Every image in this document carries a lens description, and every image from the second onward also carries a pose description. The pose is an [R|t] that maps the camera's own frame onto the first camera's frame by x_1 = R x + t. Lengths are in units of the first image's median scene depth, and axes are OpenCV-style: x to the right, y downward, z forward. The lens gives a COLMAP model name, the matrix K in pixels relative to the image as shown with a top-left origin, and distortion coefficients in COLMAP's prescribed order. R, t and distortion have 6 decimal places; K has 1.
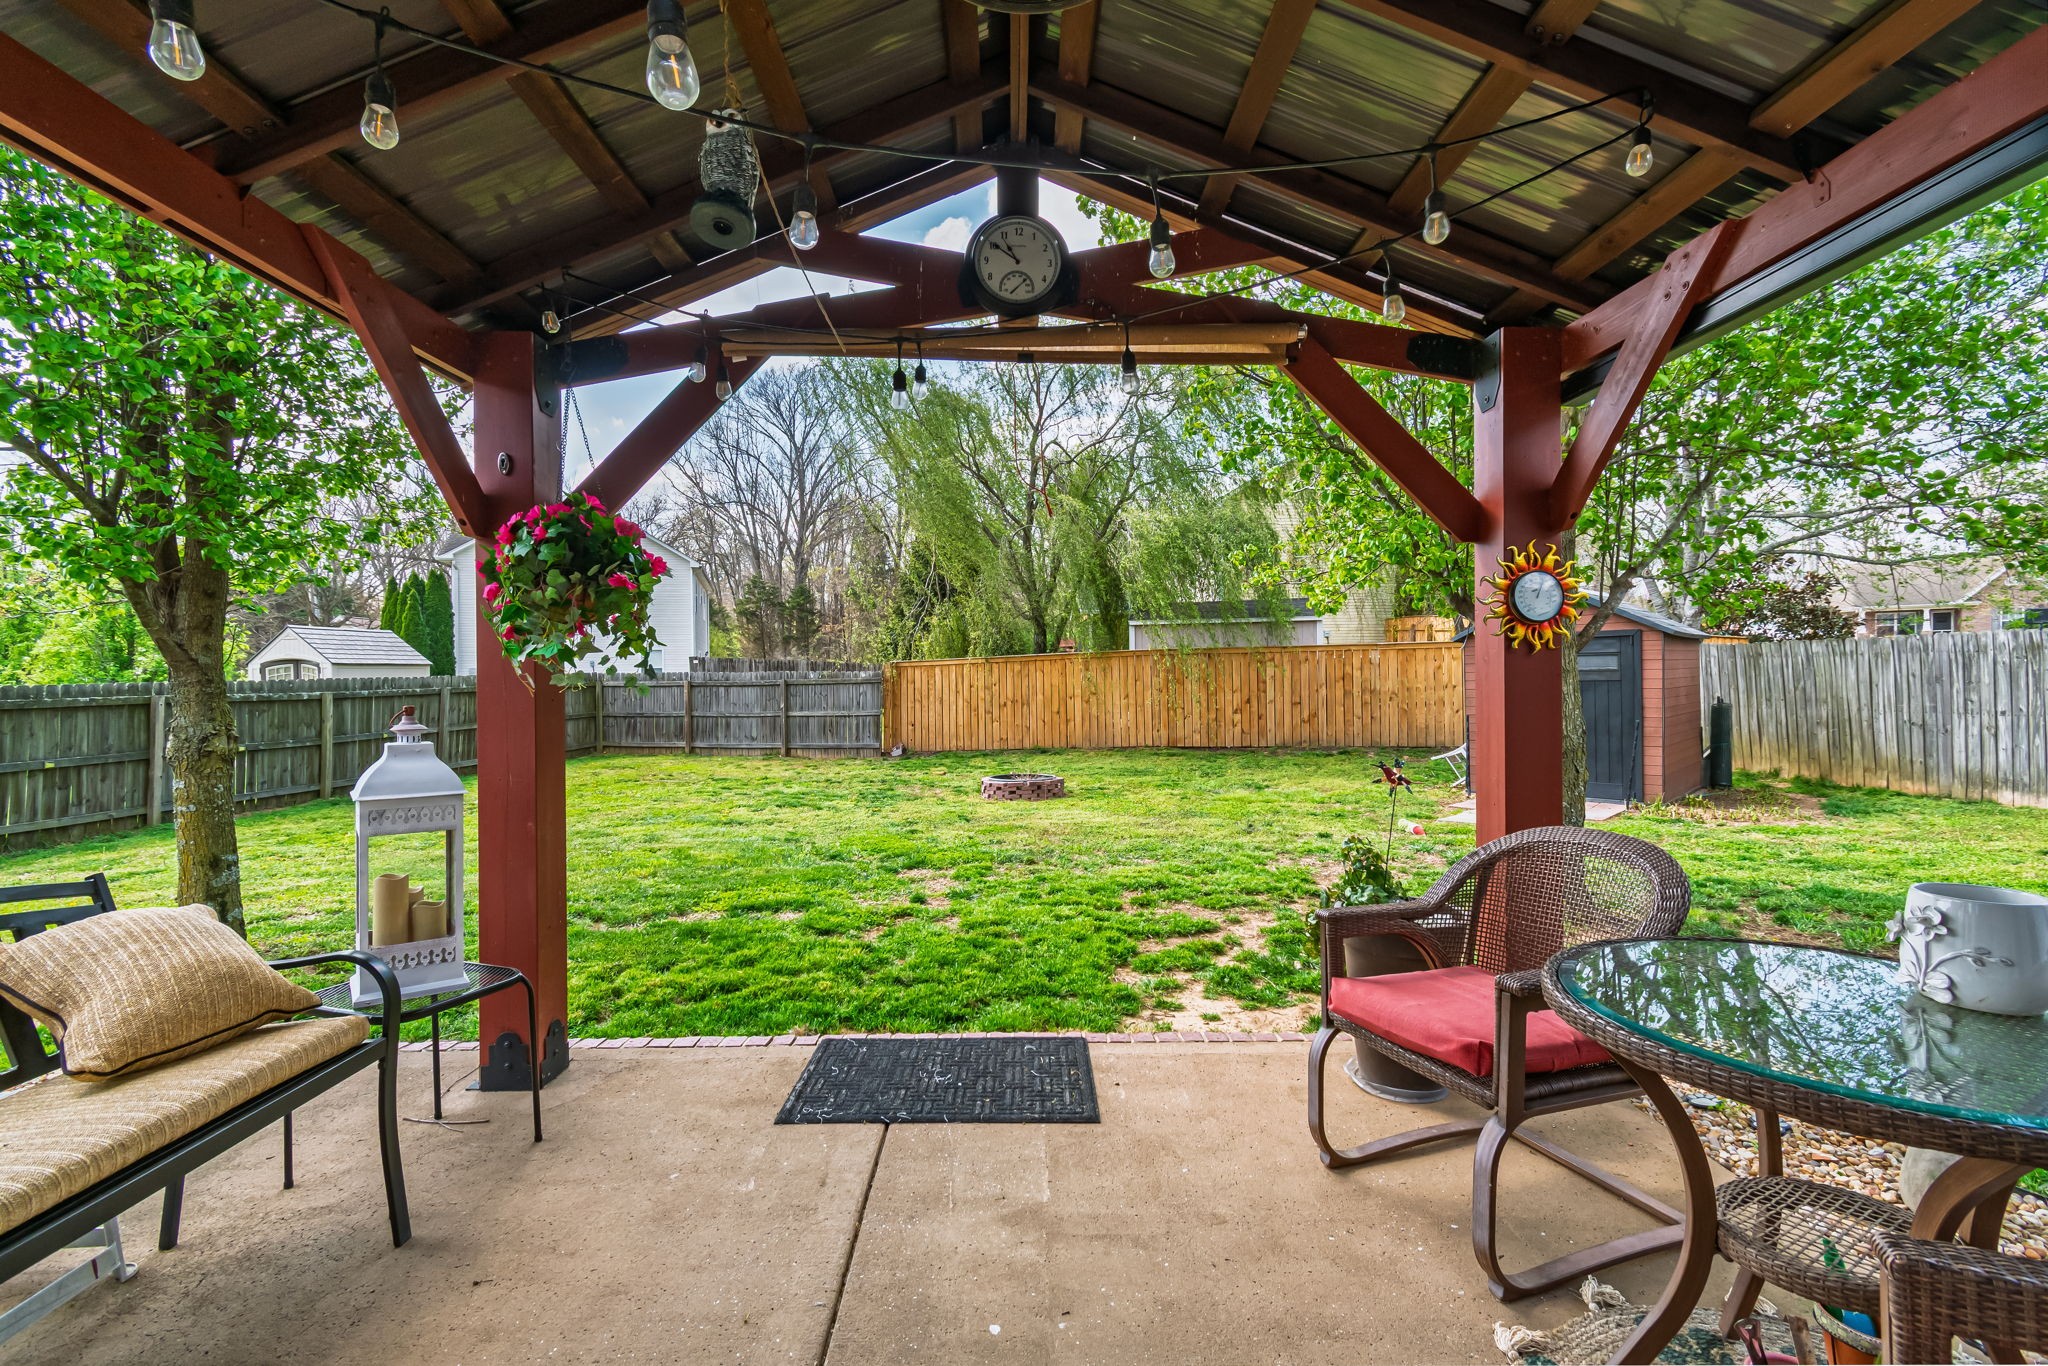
lens RADIAL K [[908.6, 0, 1025.6], [0, 908.6, 675.4], [0, 0, 1]] dist [0.003322, 0.000378]
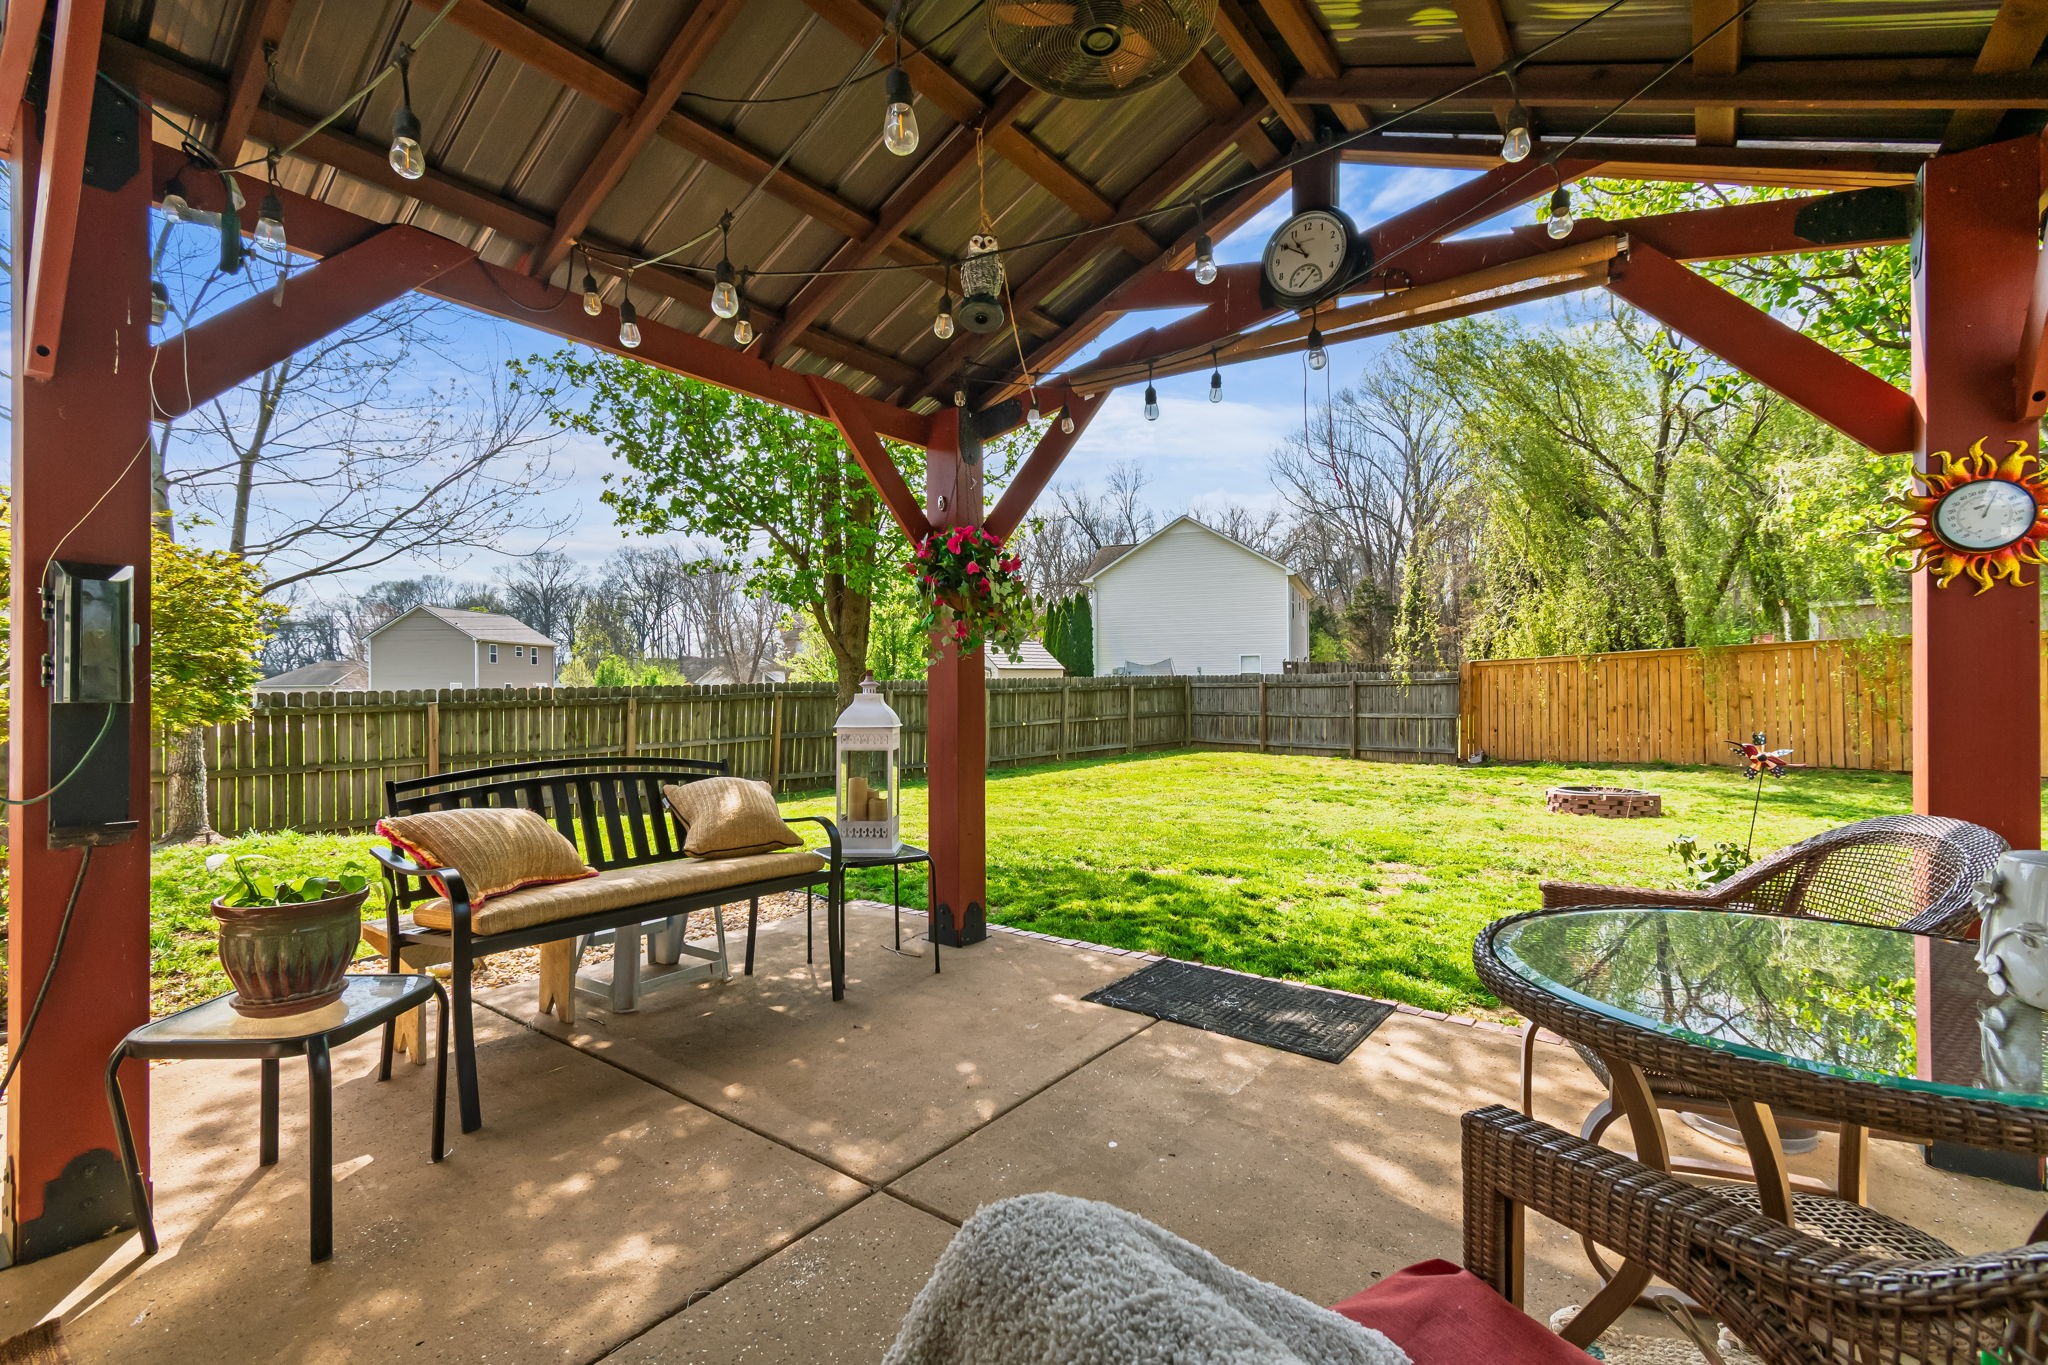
lens RADIAL K [[909.4, 0, 1024.0], [0, 909.4, 682.5], [0, 0, 1]] dist [0.000831, -0.001072]
pose [[0.792296, -0.000316, -0.610137, 0.352733], [0.000344, 1.000000, -0.000072, 0.041827], [0.610137, -0.000153, 0.792296, -0.042566]]
